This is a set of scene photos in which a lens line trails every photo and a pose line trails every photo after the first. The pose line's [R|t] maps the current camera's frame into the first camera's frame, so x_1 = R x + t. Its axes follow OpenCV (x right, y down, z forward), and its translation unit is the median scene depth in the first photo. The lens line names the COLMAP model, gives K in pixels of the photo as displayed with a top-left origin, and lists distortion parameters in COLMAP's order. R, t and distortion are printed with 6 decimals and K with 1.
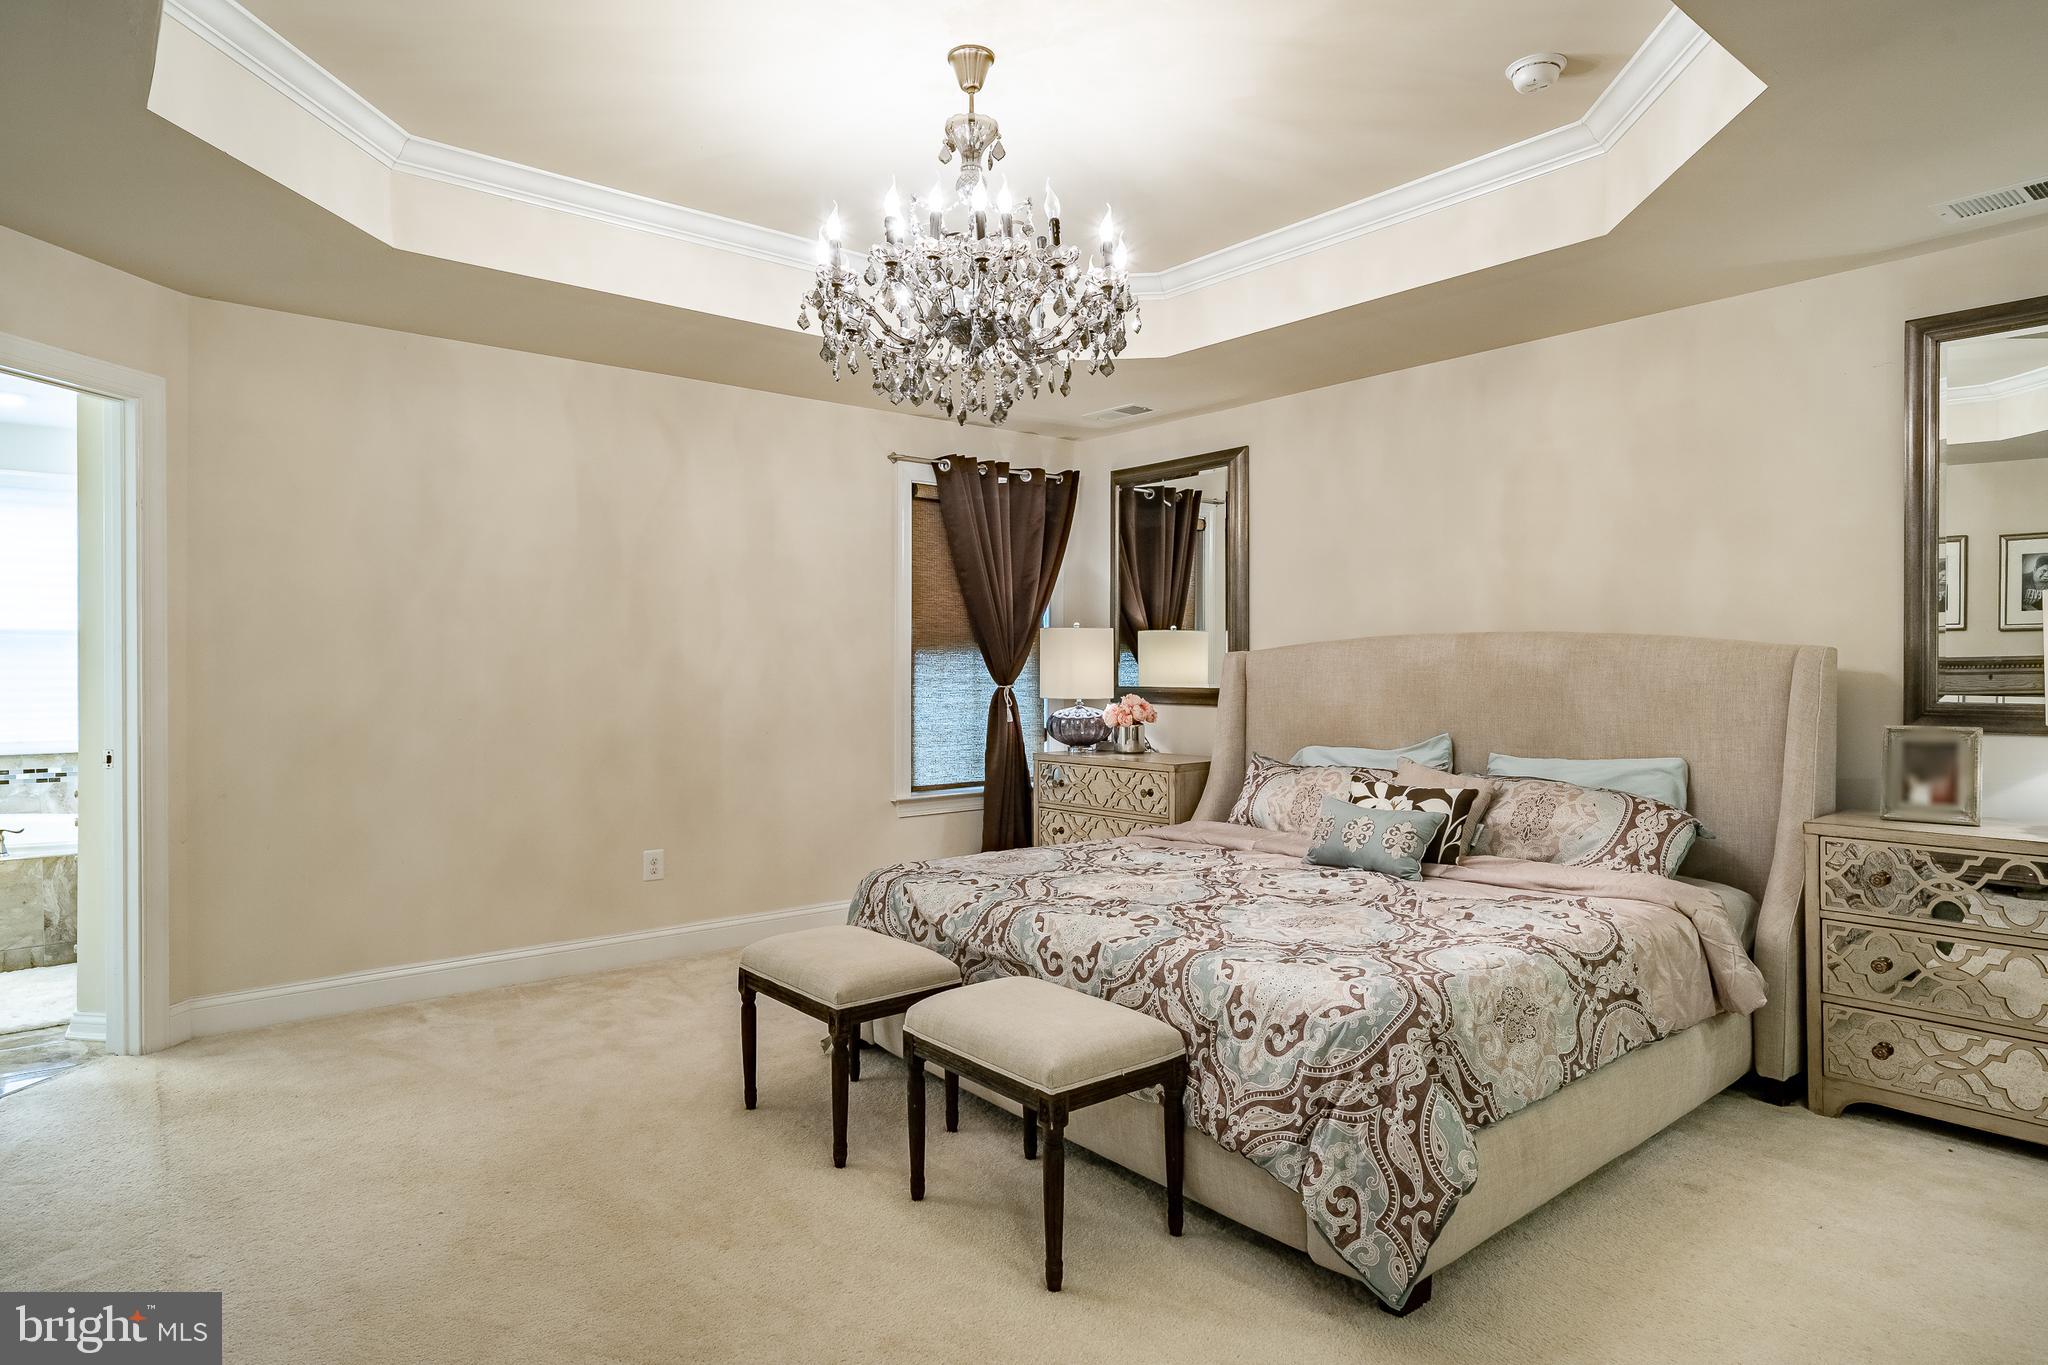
lens RADIAL K [[1140.4, 0, 1017.0], [0, 1140.4, 682.4], [0, 0, 1]] dist [0.001722, -0.000093]
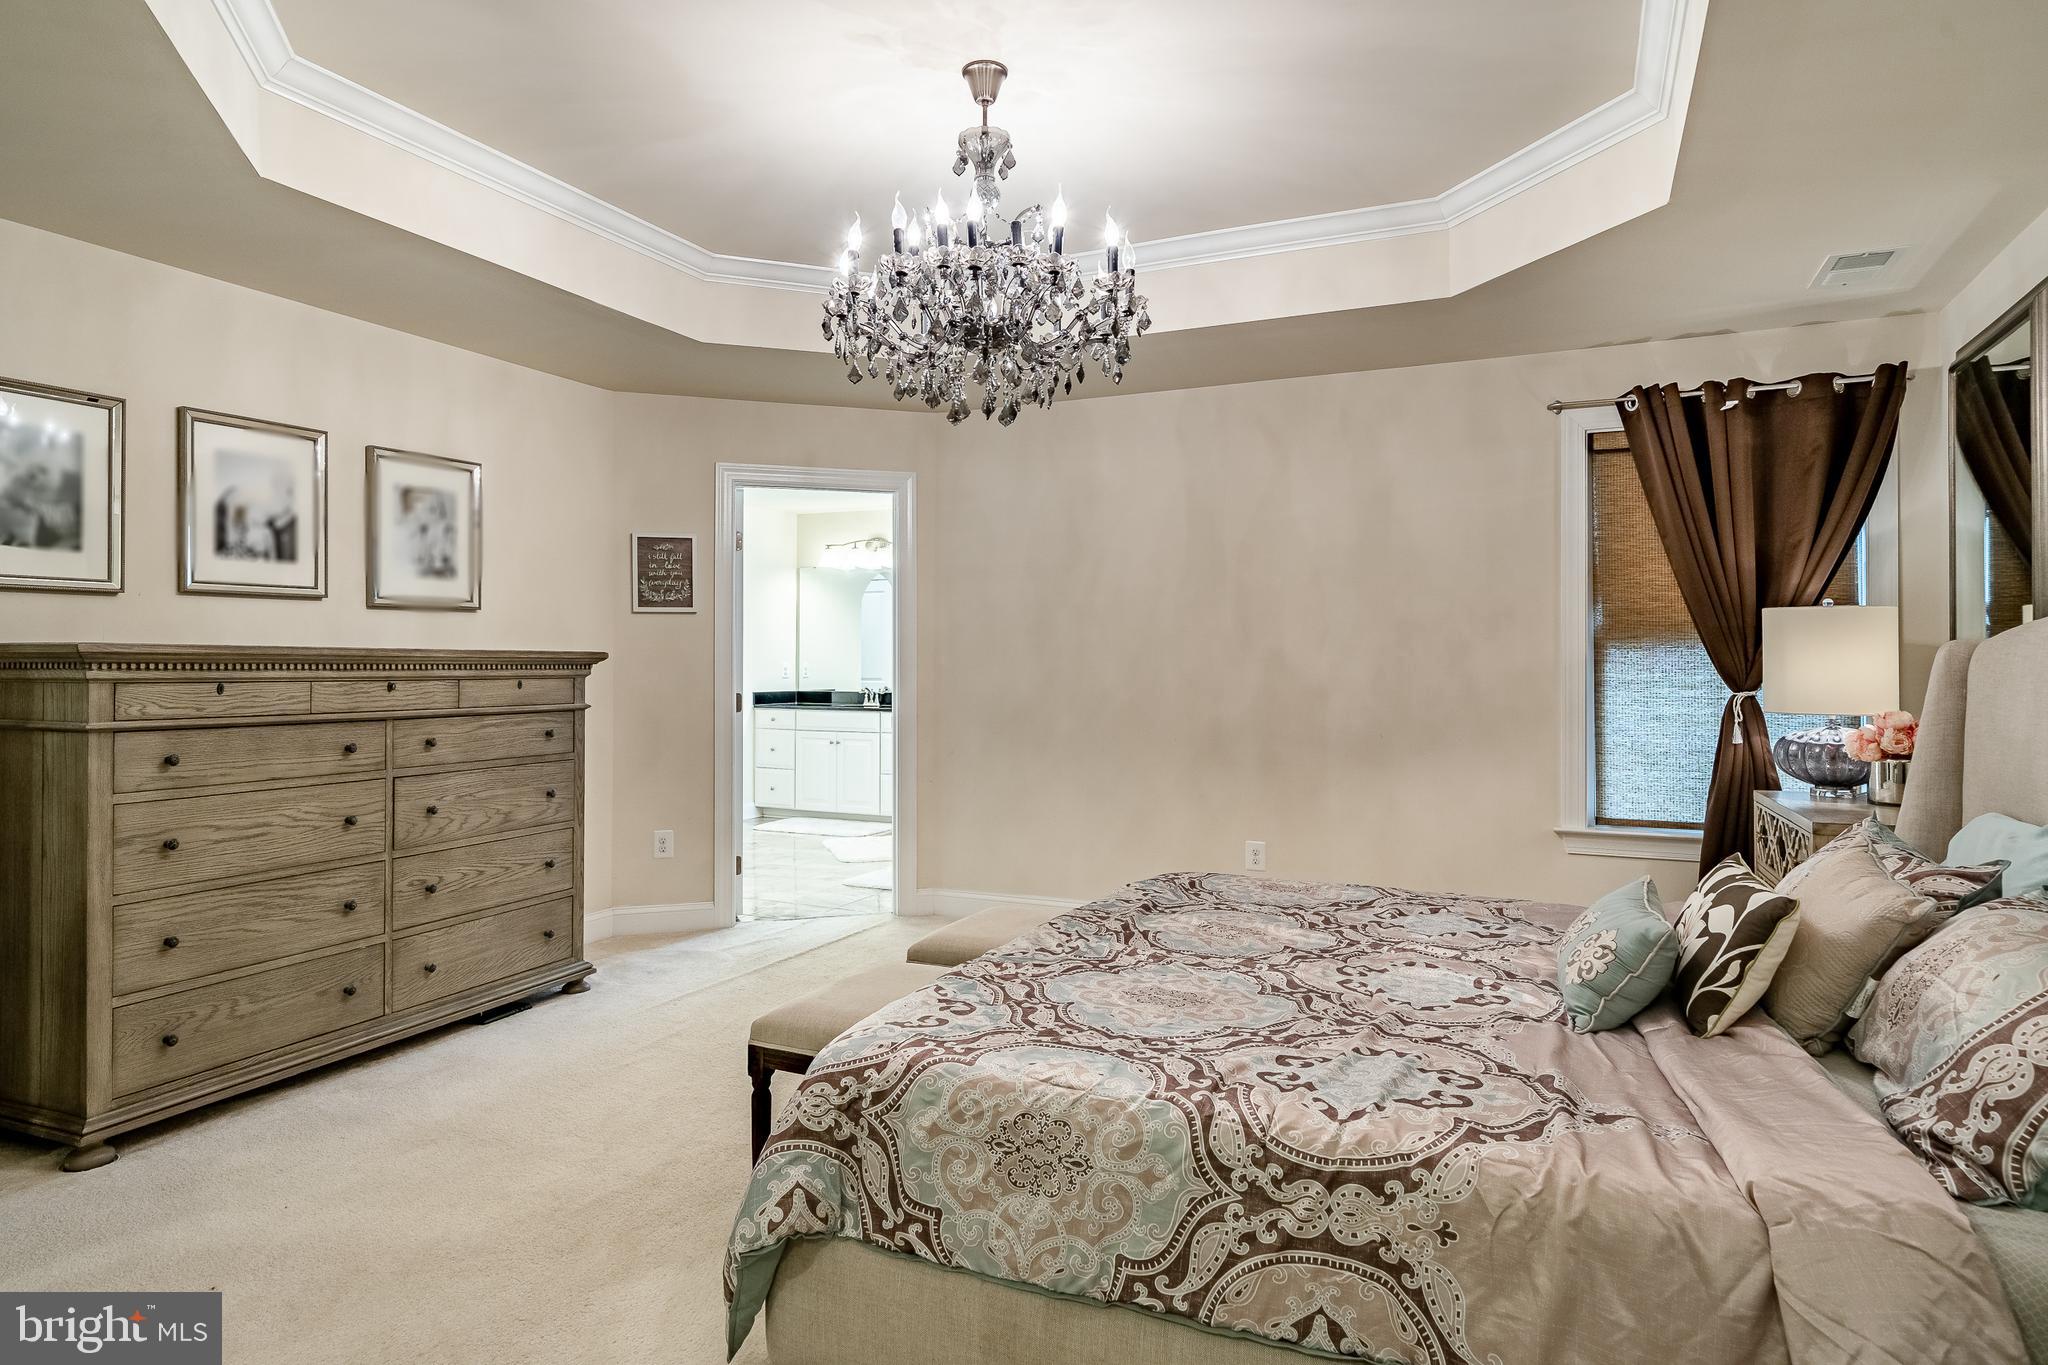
lens RADIAL K [[1174.6, 0, 1024.5], [0, 1174.6, 672.1], [0, 0, 1]] dist [-0.003538, -0.001717]
pose [[0.442734, 0.007010, -0.896625, 0.463365], [-0.016956, 0.999856, -0.000556, -0.001911], [0.896492, 0.015449, 0.442790, 0.287681]]
